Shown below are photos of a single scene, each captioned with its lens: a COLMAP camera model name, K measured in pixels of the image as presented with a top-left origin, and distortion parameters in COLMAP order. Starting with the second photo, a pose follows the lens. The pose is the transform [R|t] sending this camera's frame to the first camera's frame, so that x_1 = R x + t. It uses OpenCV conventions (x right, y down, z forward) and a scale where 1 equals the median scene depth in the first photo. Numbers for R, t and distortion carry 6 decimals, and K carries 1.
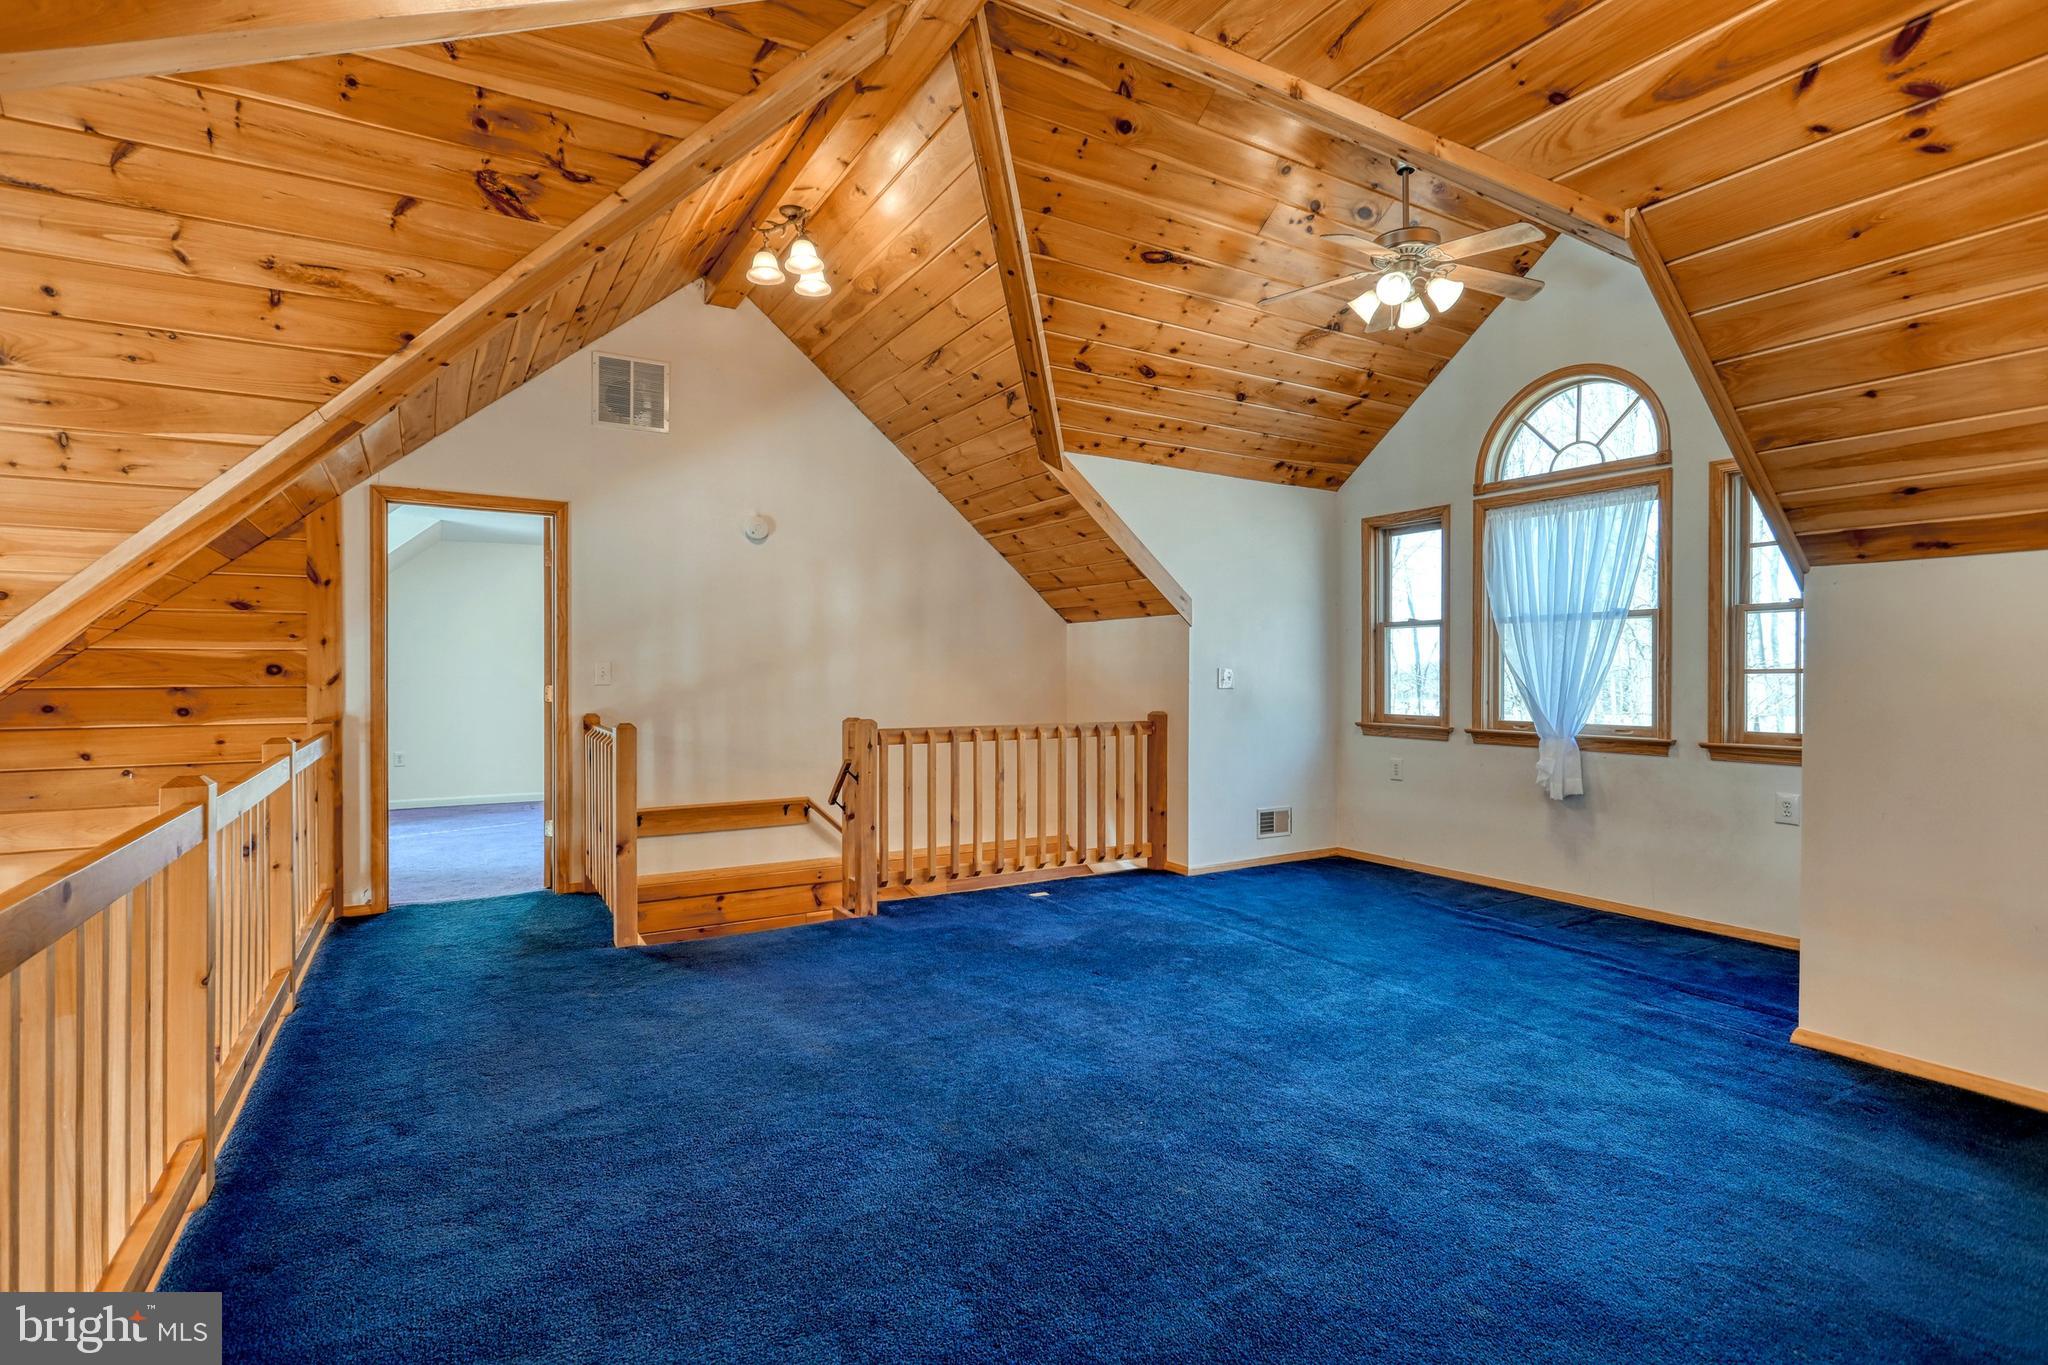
lens RADIAL K [[969.0, 0, 1021.1], [0, 969.0, 679.0], [0, 0, 1]] dist [-0.004923, 0.002515]
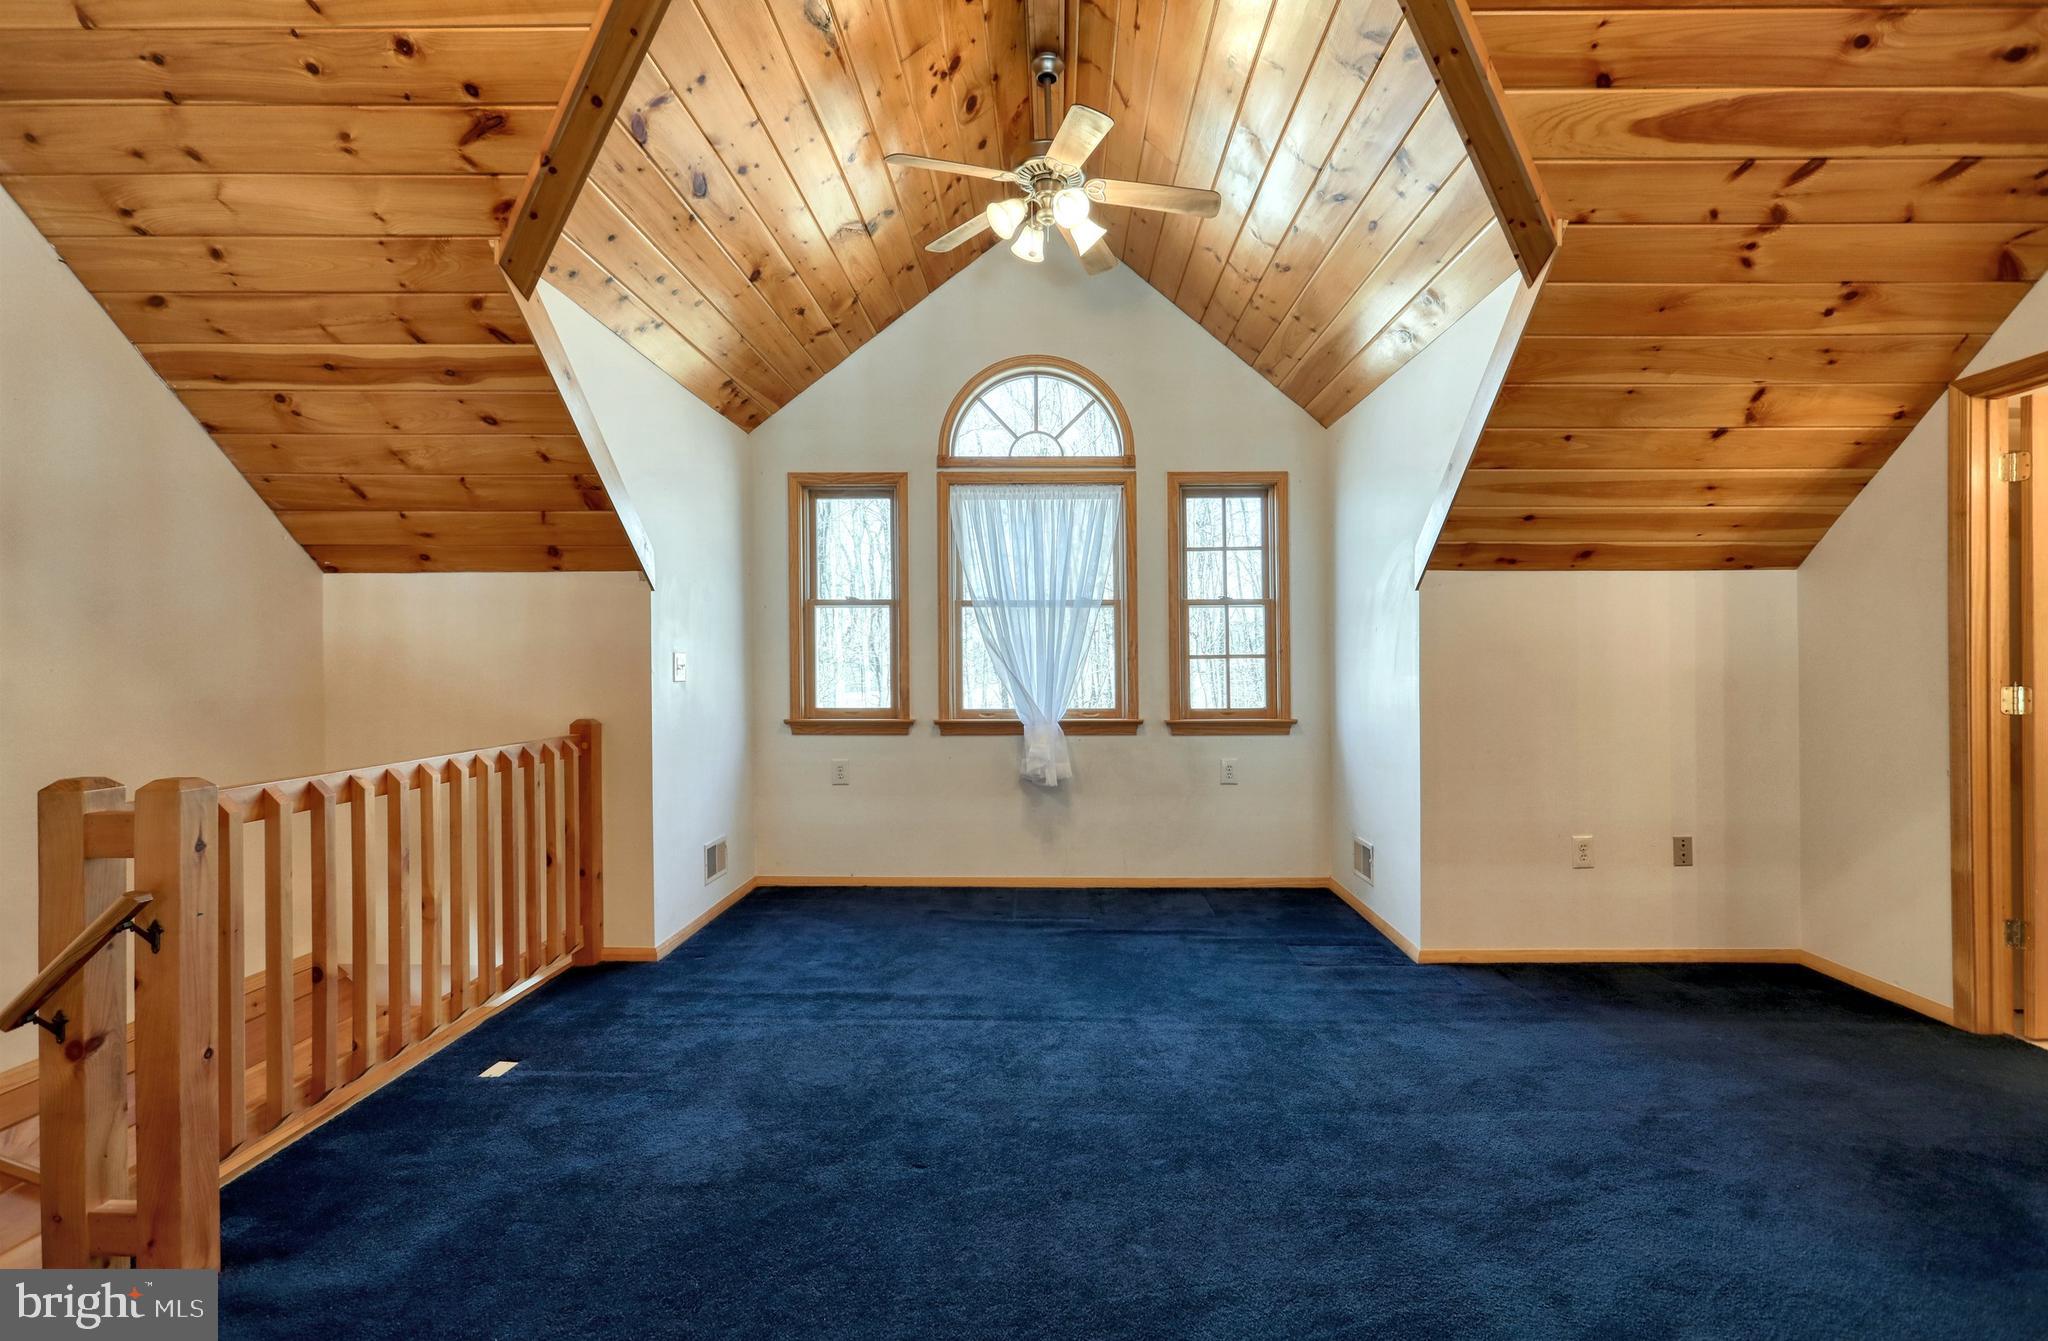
lens RADIAL K [[964.1, 0, 1032.0], [0, 964.1, 663.3], [0, 0, 1]] dist [0.000030, -0.000093]
pose [[0.521357, -0.005101, 0.853324, -0.276139], [0.008531, 0.999963, 0.000765, -0.002311], [-0.853296, 0.006881, 0.521381, 0.451492]]
